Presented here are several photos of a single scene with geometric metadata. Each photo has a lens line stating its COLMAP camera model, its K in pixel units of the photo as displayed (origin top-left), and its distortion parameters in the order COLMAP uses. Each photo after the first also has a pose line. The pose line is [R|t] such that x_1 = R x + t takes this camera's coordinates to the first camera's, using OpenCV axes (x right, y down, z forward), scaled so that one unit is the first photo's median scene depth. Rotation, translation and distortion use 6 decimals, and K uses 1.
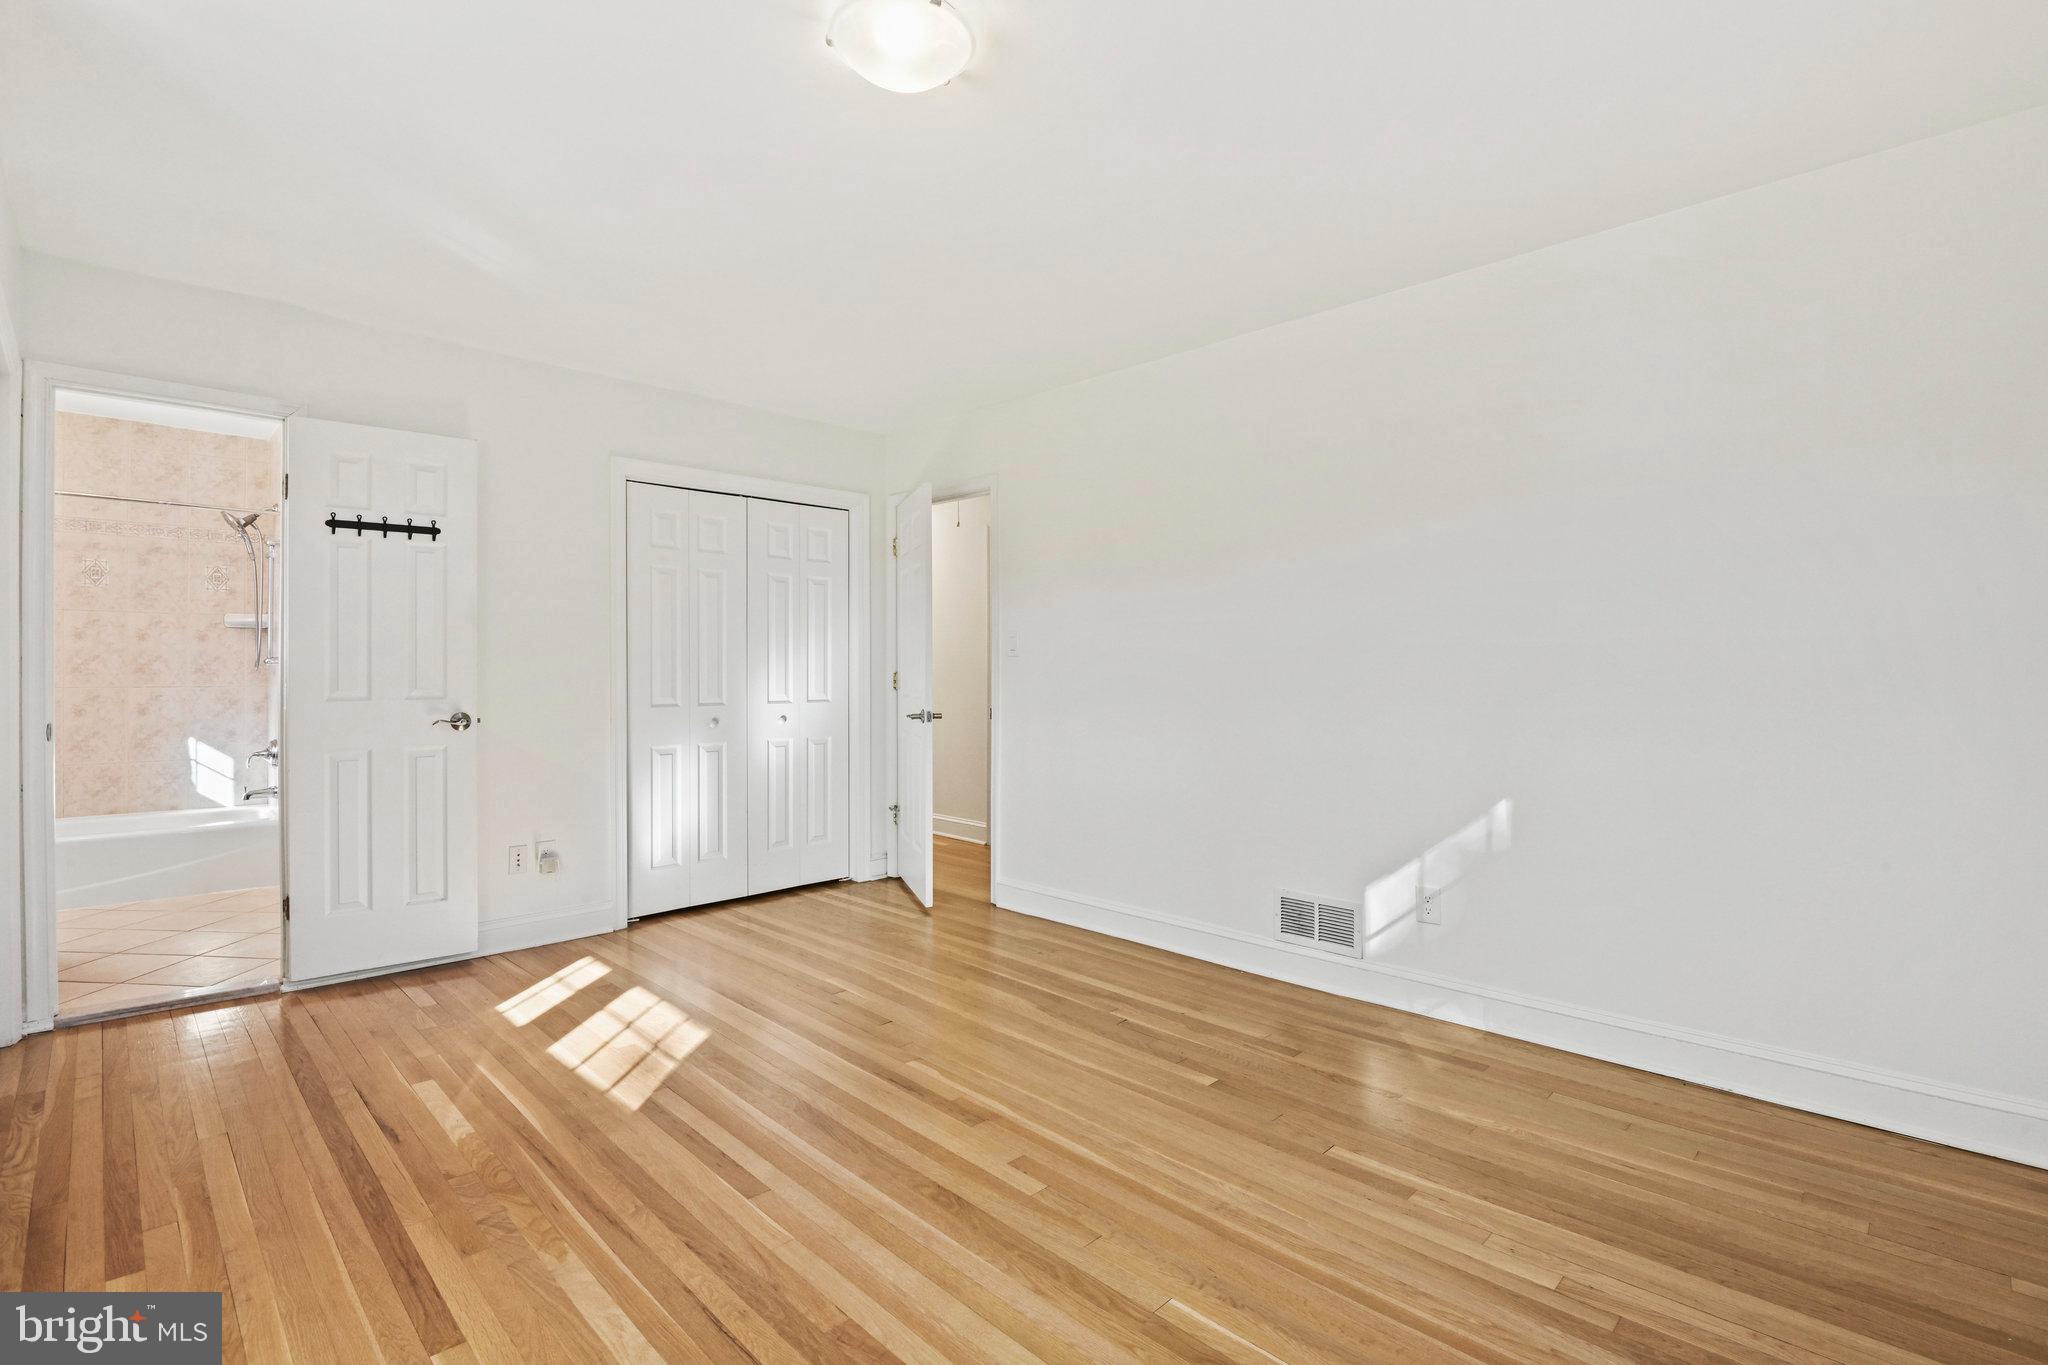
lens RADIAL K [[950.3, 0, 1022.5], [0, 950.3, 664.0], [0, 0, 1]] dist [-0.012162, -0.002003]
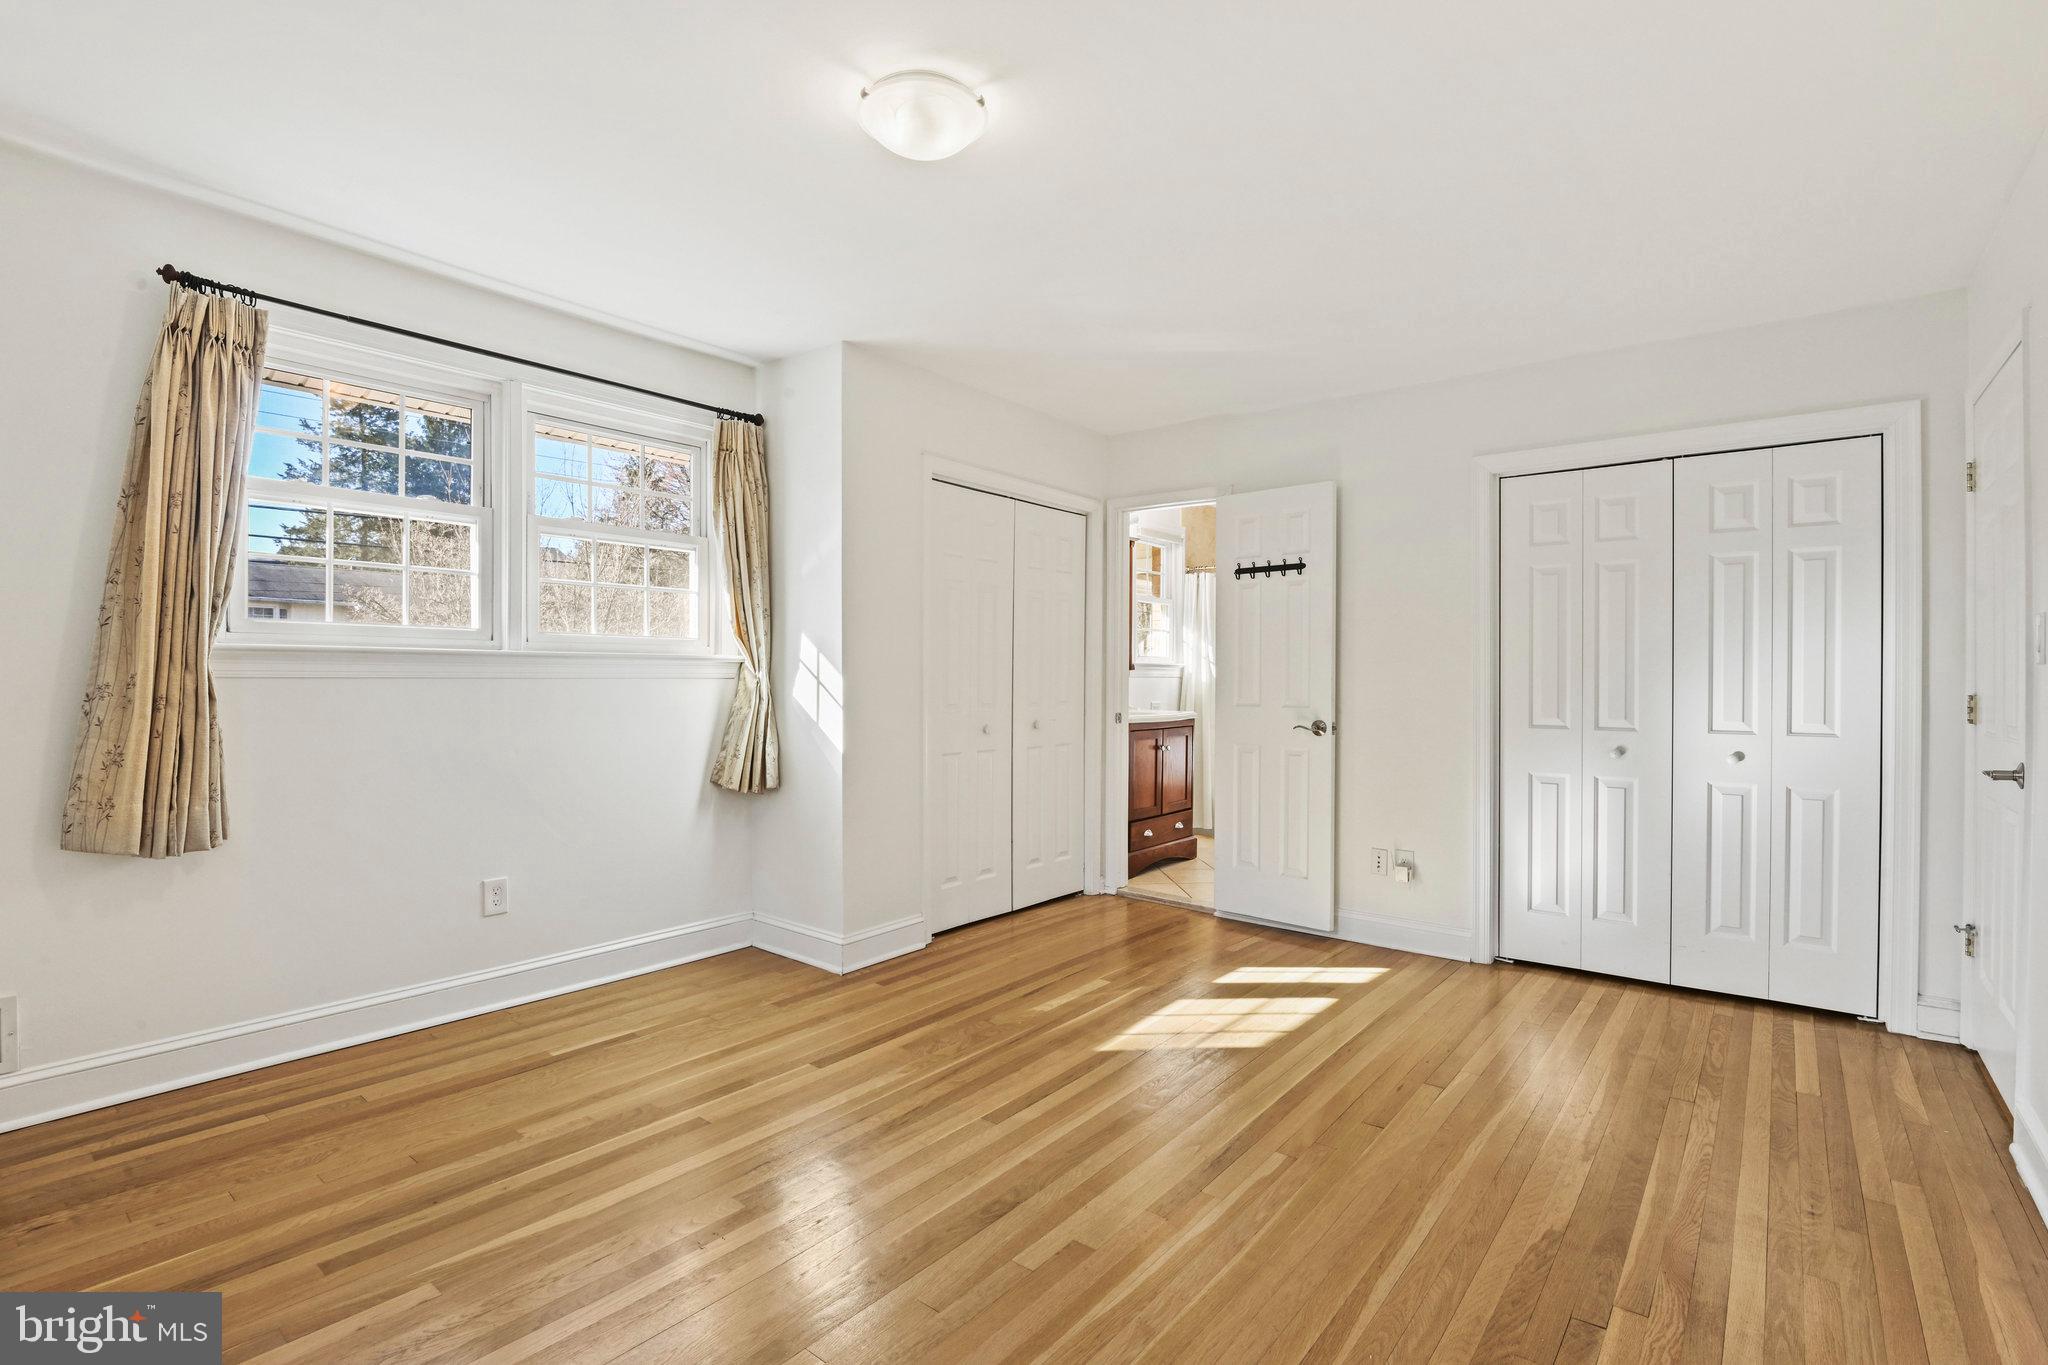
lens RADIAL K [[950.3, 0, 1021.6], [0, 950.3, 685.3], [0, 0, 1]] dist [-0.012162, -0.002003]
pose [[0.111443, 0.008910, -0.993731, 0.552896], [-0.002298, 0.999959, 0.008708, -0.000957], [0.993768, 0.001313, 0.111459, 0.548919]]
